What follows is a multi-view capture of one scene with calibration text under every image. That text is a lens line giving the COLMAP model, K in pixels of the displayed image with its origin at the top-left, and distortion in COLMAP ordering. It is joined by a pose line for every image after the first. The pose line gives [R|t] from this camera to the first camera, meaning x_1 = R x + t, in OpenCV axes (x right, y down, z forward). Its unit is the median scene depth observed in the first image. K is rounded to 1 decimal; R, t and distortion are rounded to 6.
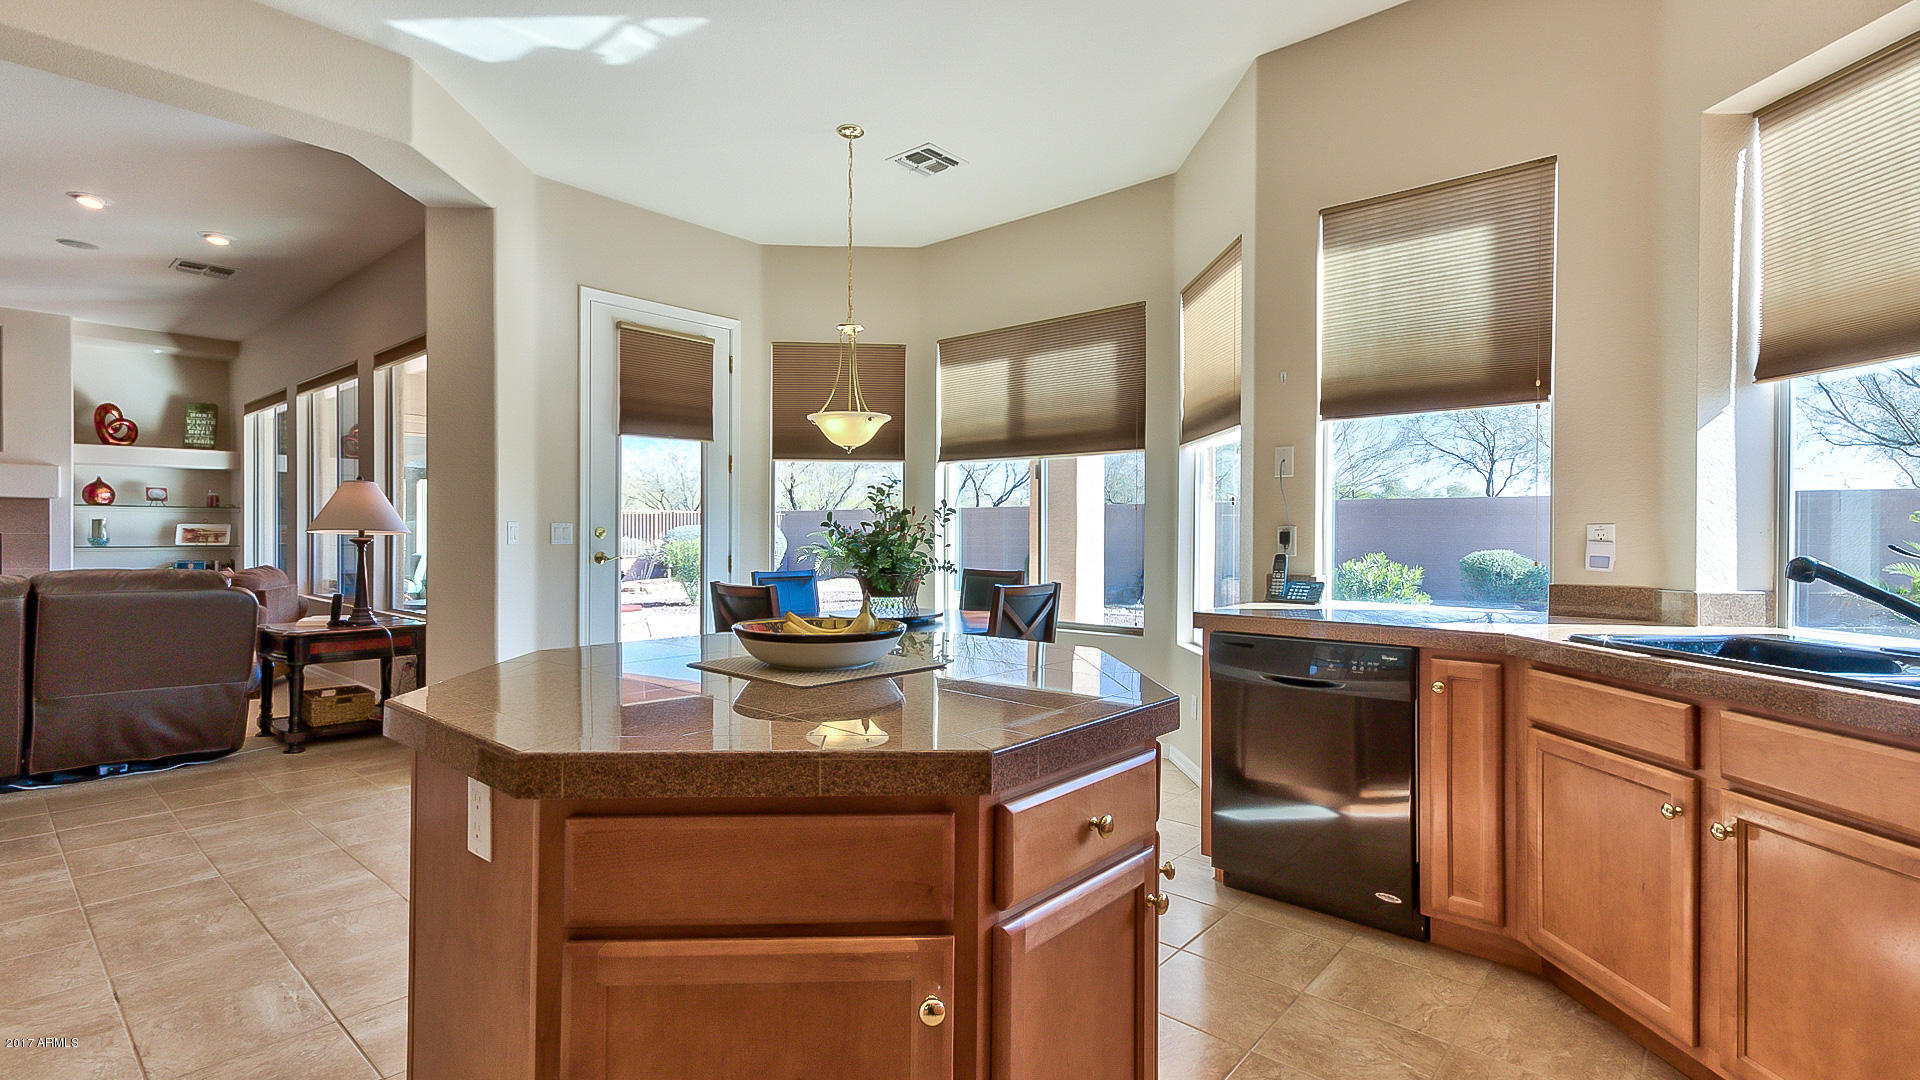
lens RADIAL K [[864.7, 0, 936.8], [0, 864.7, 526.3], [0, 0, 1]] dist [0.018508, -0.000063]
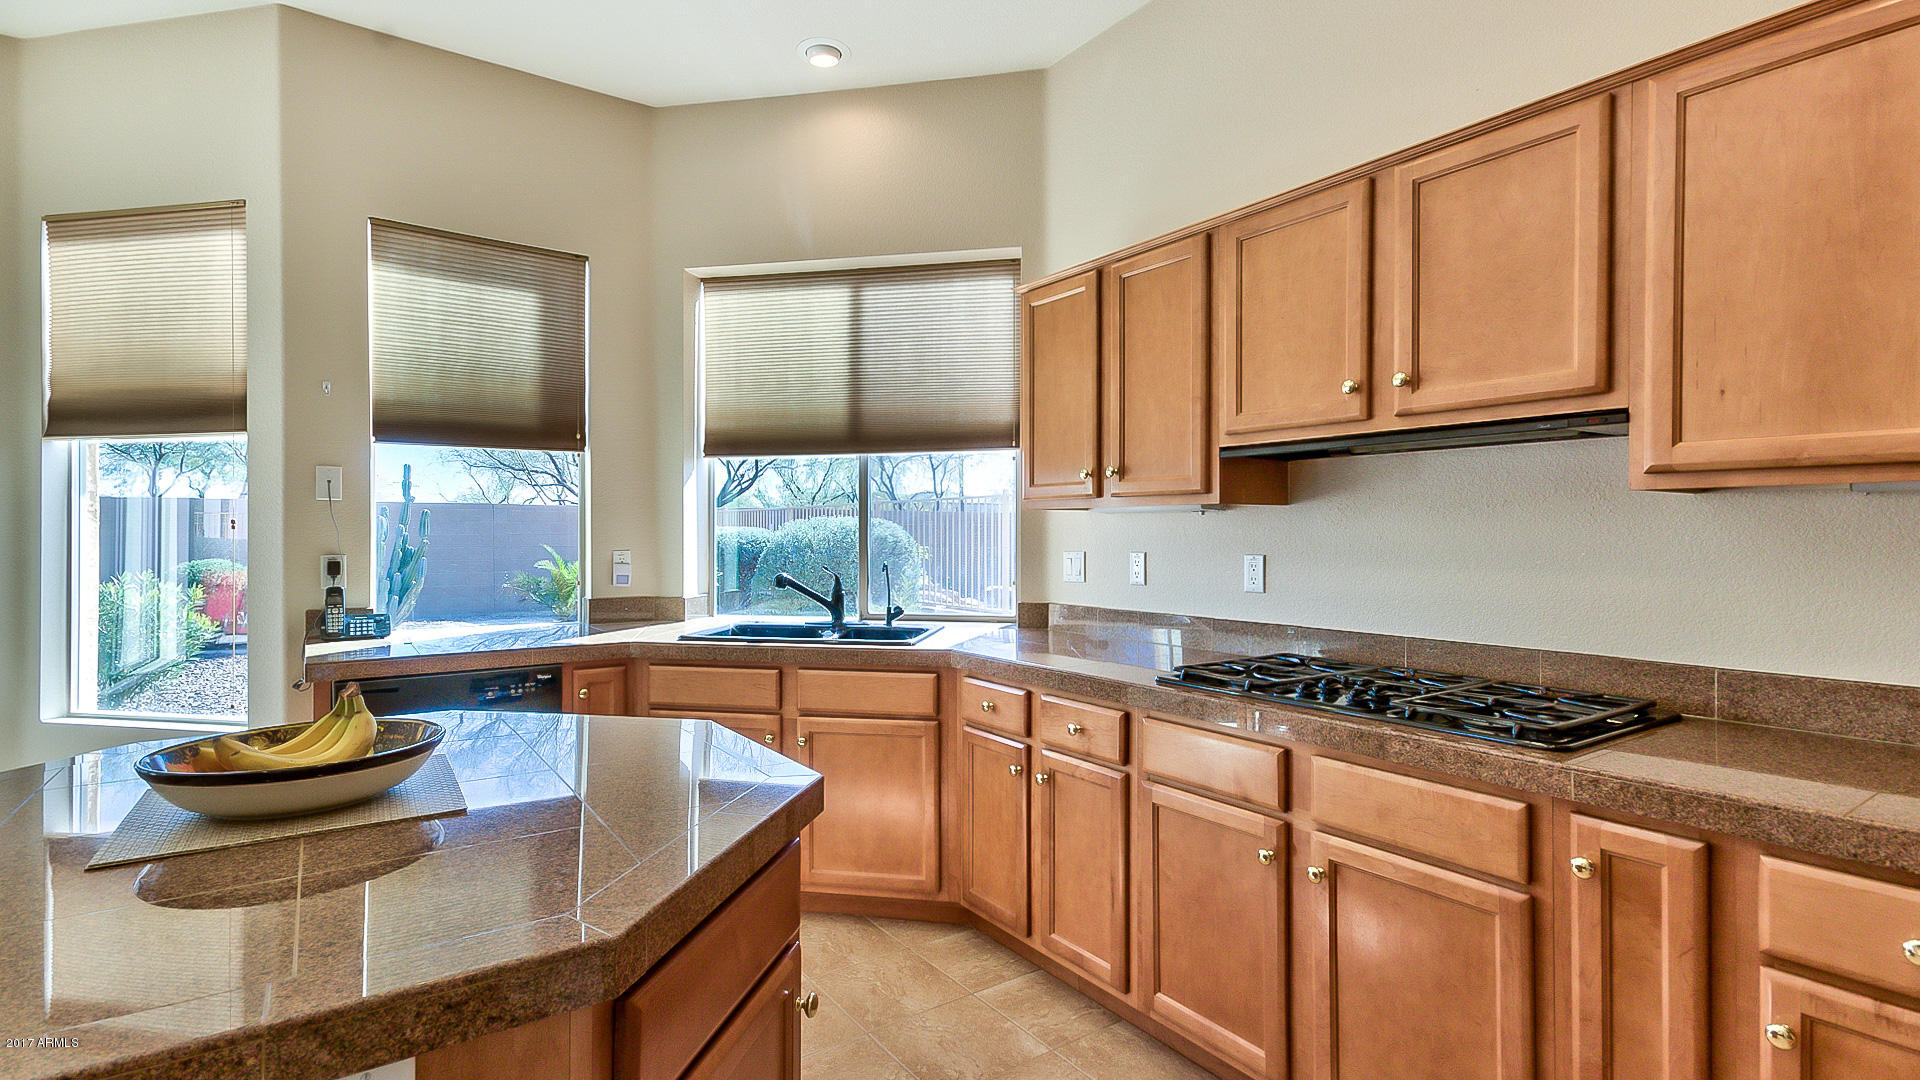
lens RADIAL K [[899.1, 0, 960.0], [0, 899.1, 540.0], [0, 0, 1]] dist [0.001453, 0.001082]
pose [[0.225416, -0.012923, 0.974177, -0.374699], [-0.004943, 0.999884, 0.014408, -0.033849], [-0.974250, -0.008063, 0.225326, 0.163679]]
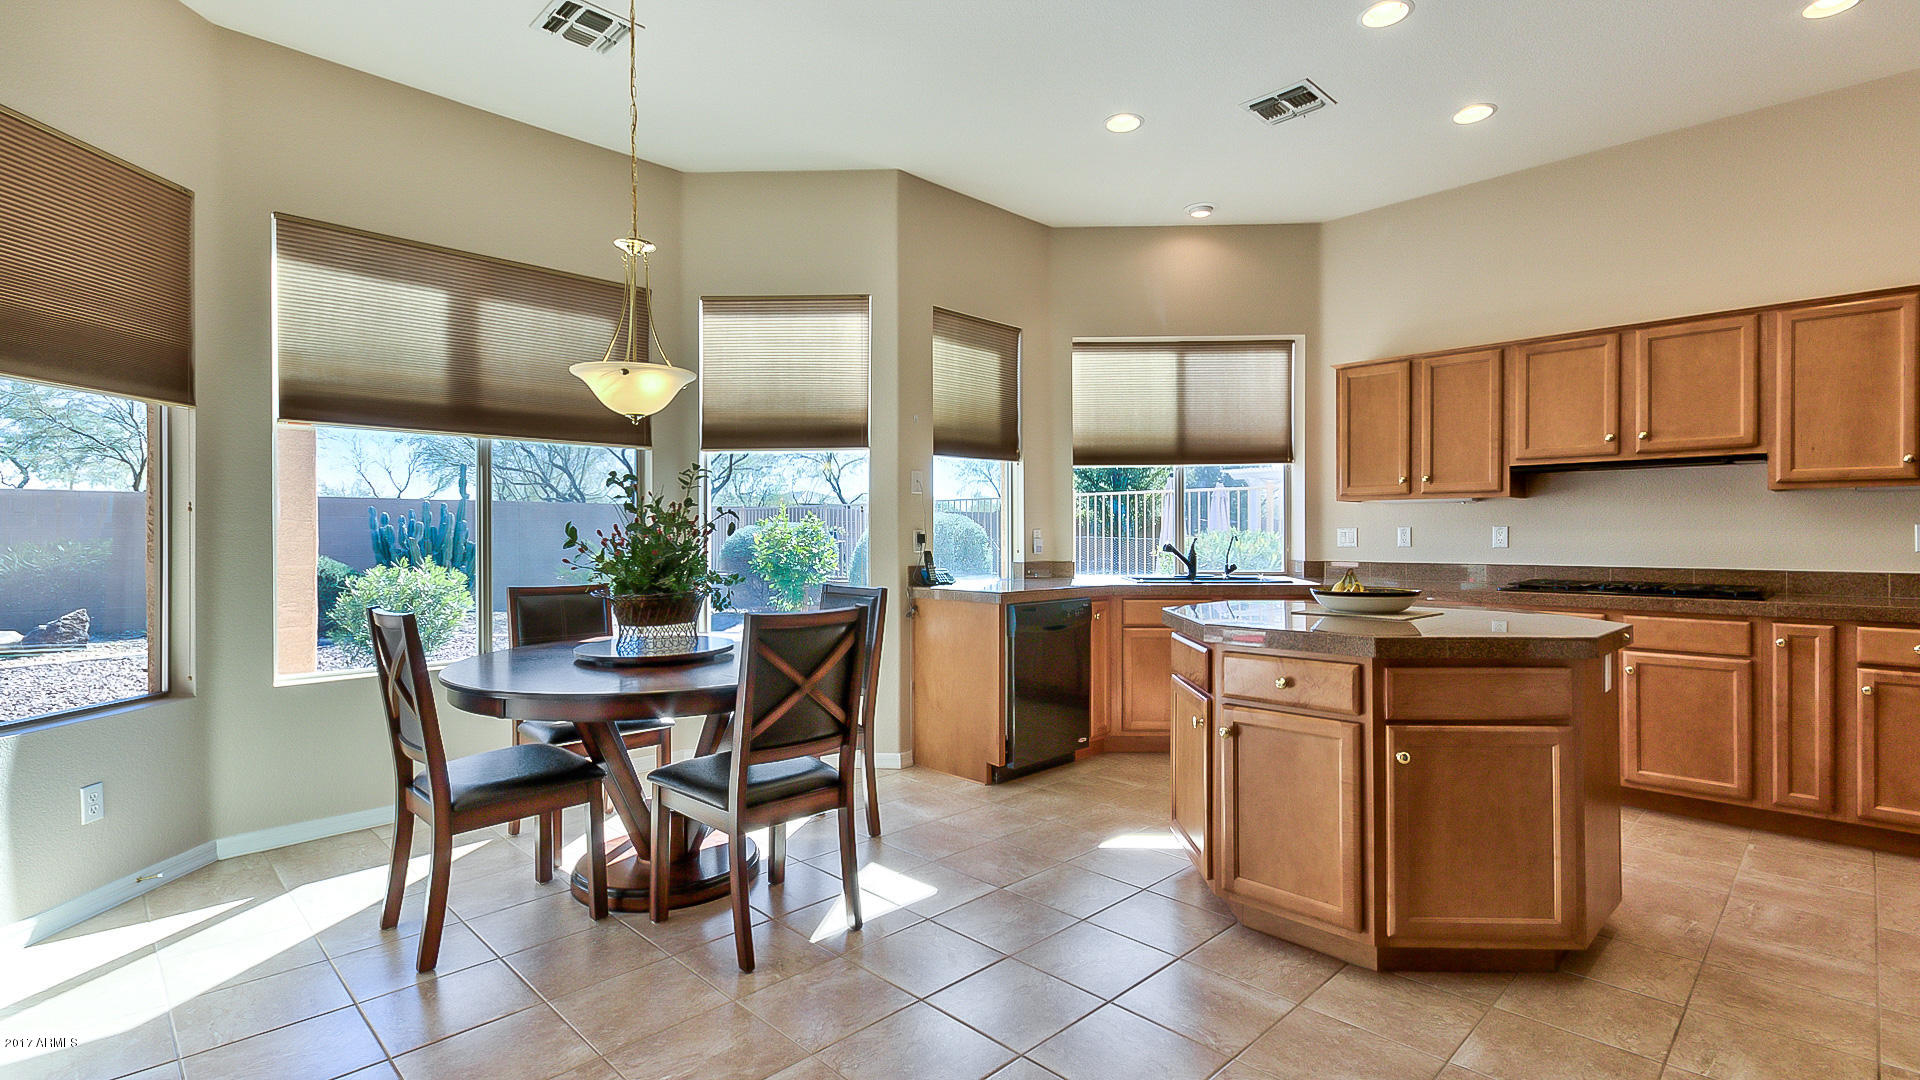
lens RADIAL K [[887.2, 0, 934.7], [0, 887.2, 540.6], [0, 0, 1]] dist [0.000447, -0.000362]
pose [[0.071307, -0.012412, 0.997377, -1.022769], [-0.003378, 0.999914, 0.012685, -0.001093], [-0.997449, -0.004274, 0.071259, 0.913988]]
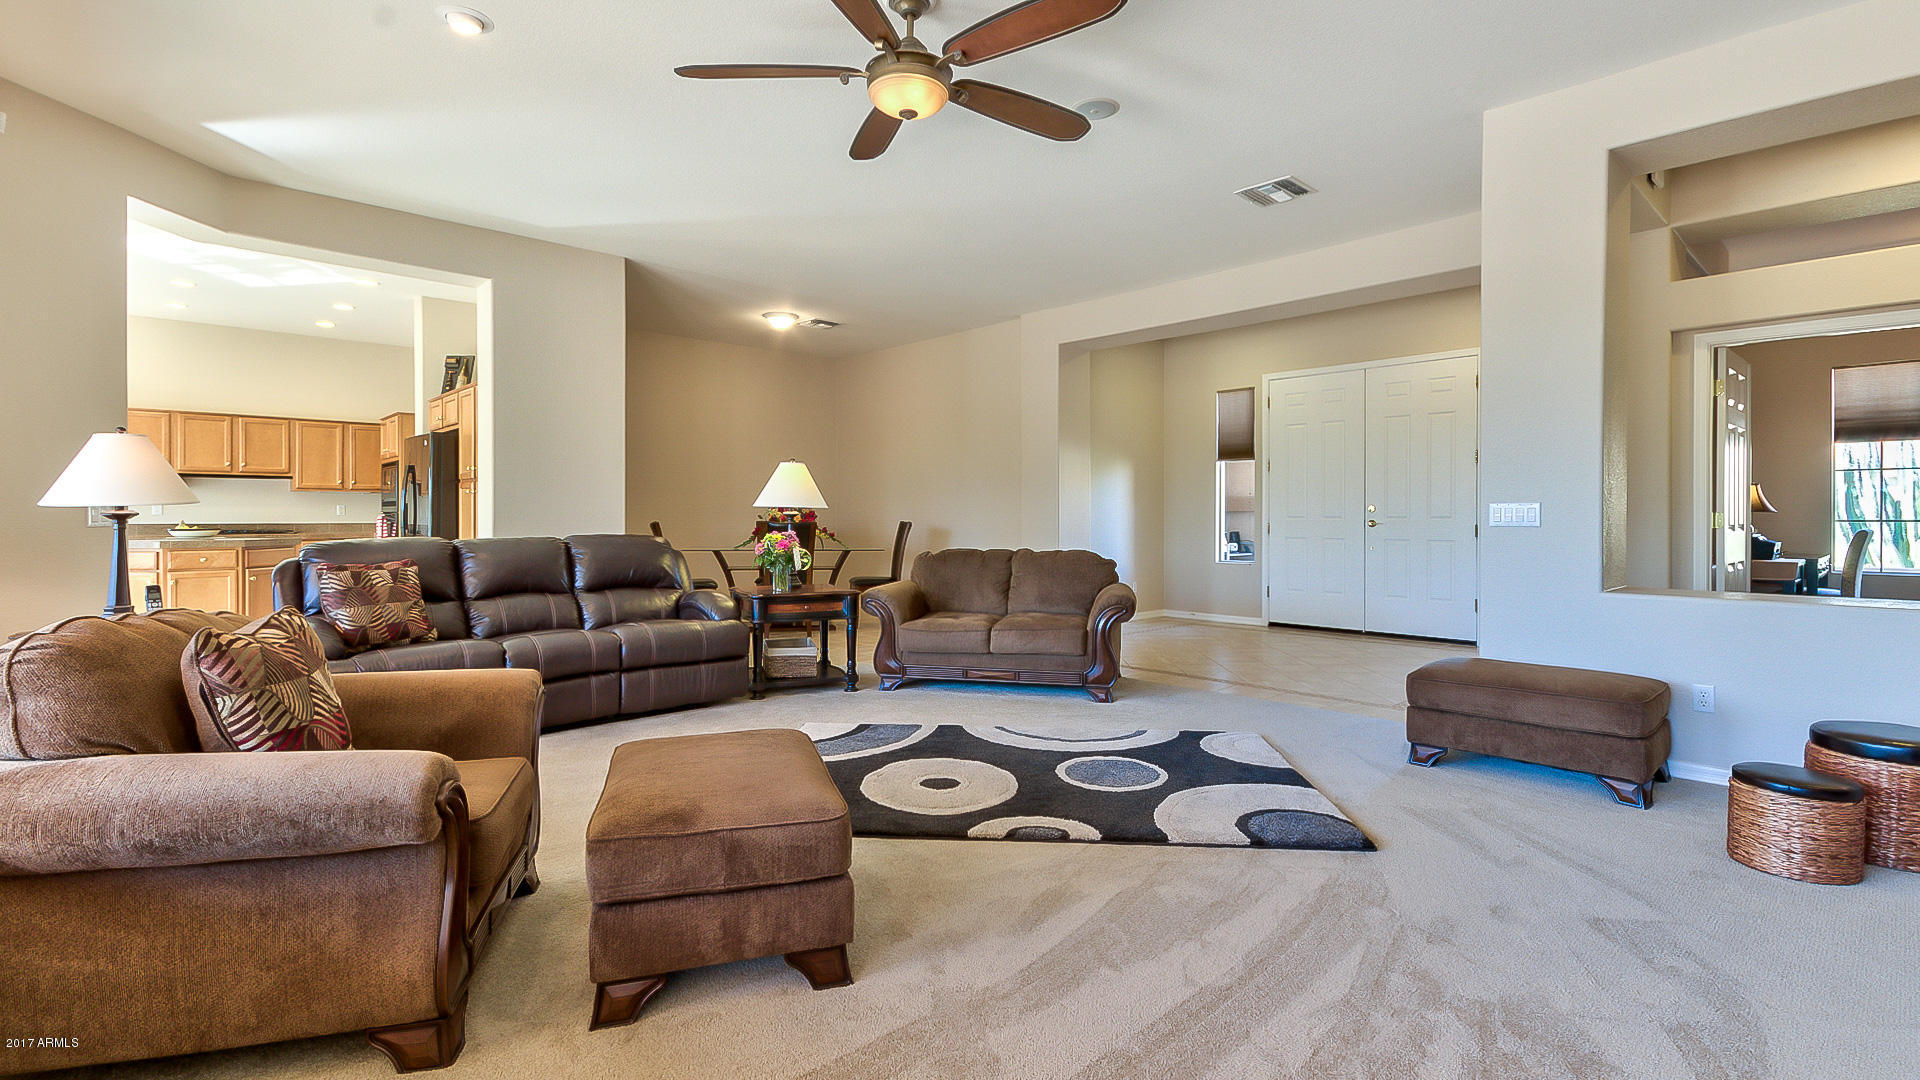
lens RADIAL K [[864.7, 0, 936.8], [0, 864.7, 526.3], [0, 0, 1]] dist [0.018508, -0.000063]
pose [[-0.995597, -0.011052, 0.093085, -2.170610], [-0.010524, 0.999926, 0.006158, 0.020654], [-0.093146, 0.005151, -0.995639, 2.585722]]
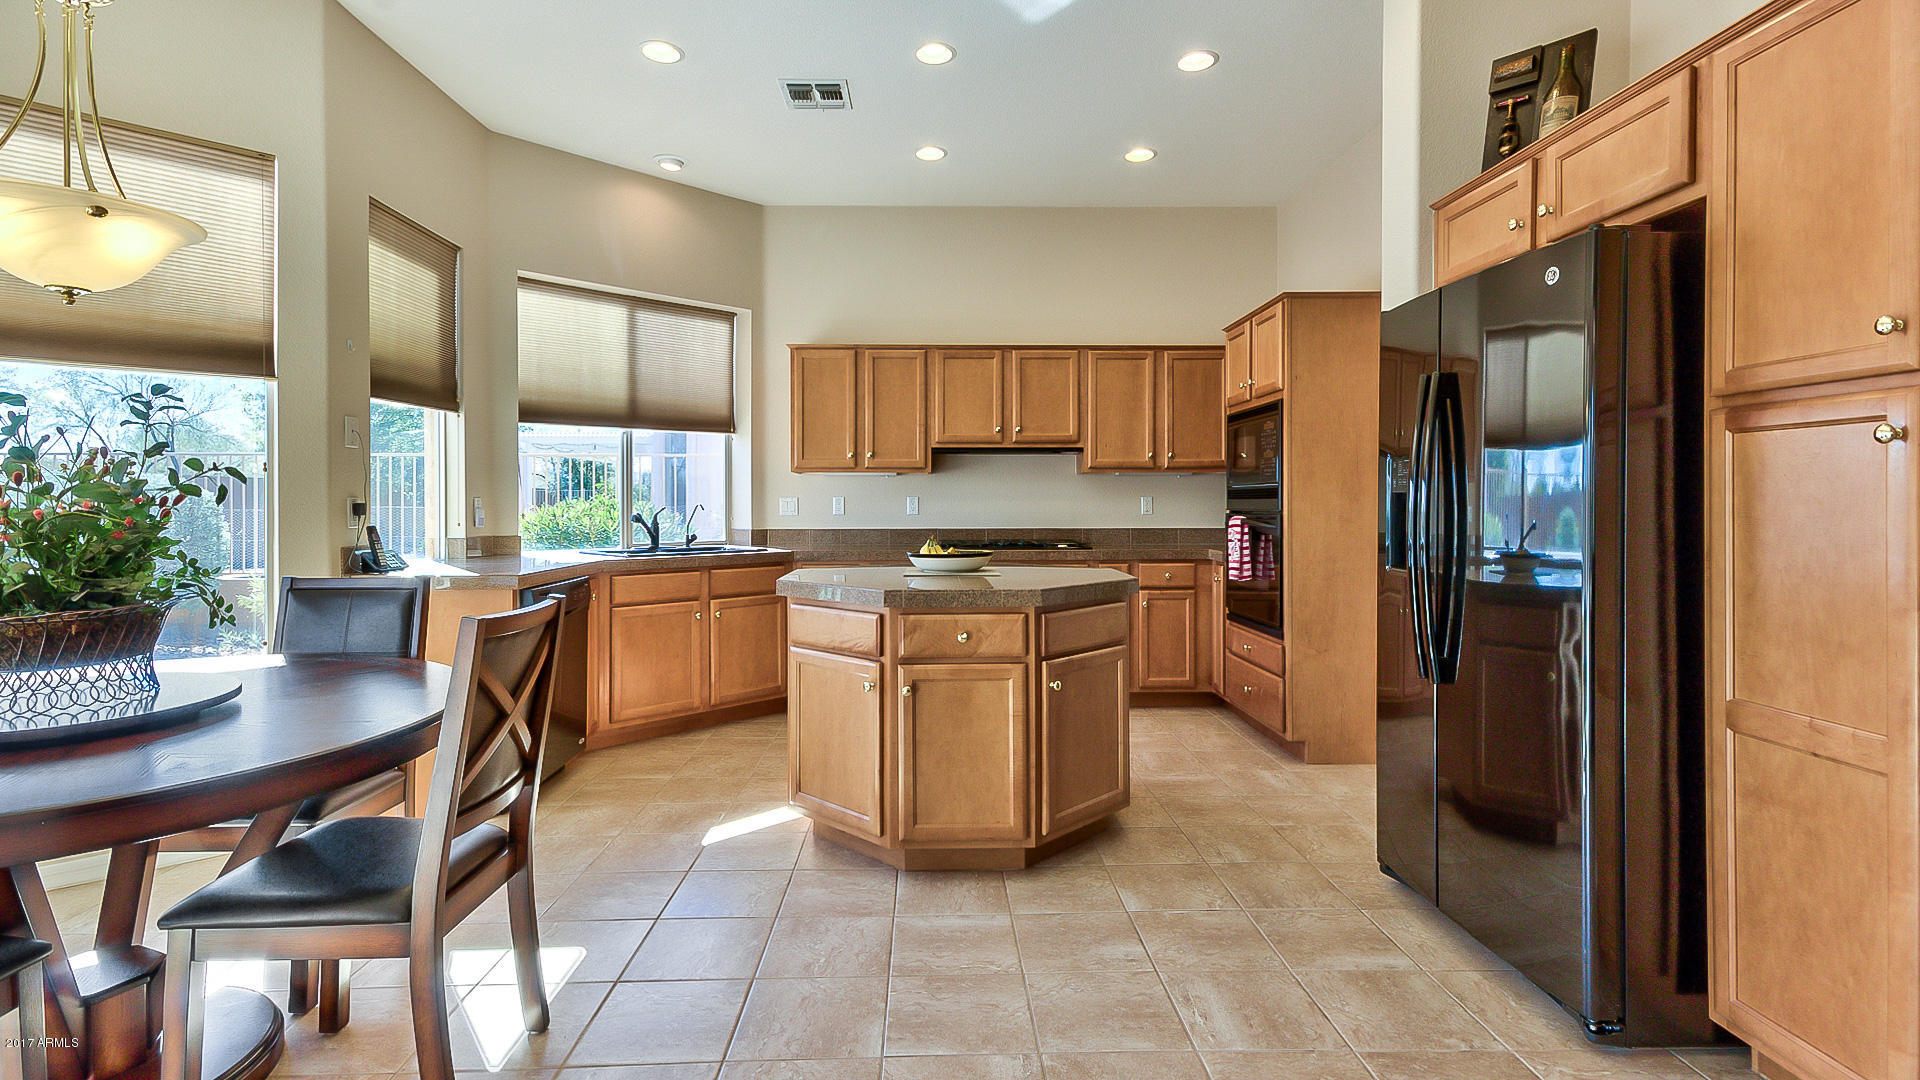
lens RADIAL K [[914.1, 0, 962.7], [0, 914.1, 507.2], [0, 0, 1]] dist [-0.000796, 0.000145]
pose [[-0.697075, -0.006950, 0.716965, -0.864920], [-0.005580, 0.999975, 0.004269, 0.002817], [-0.716977, -0.001025, -0.697096, 1.282091]]
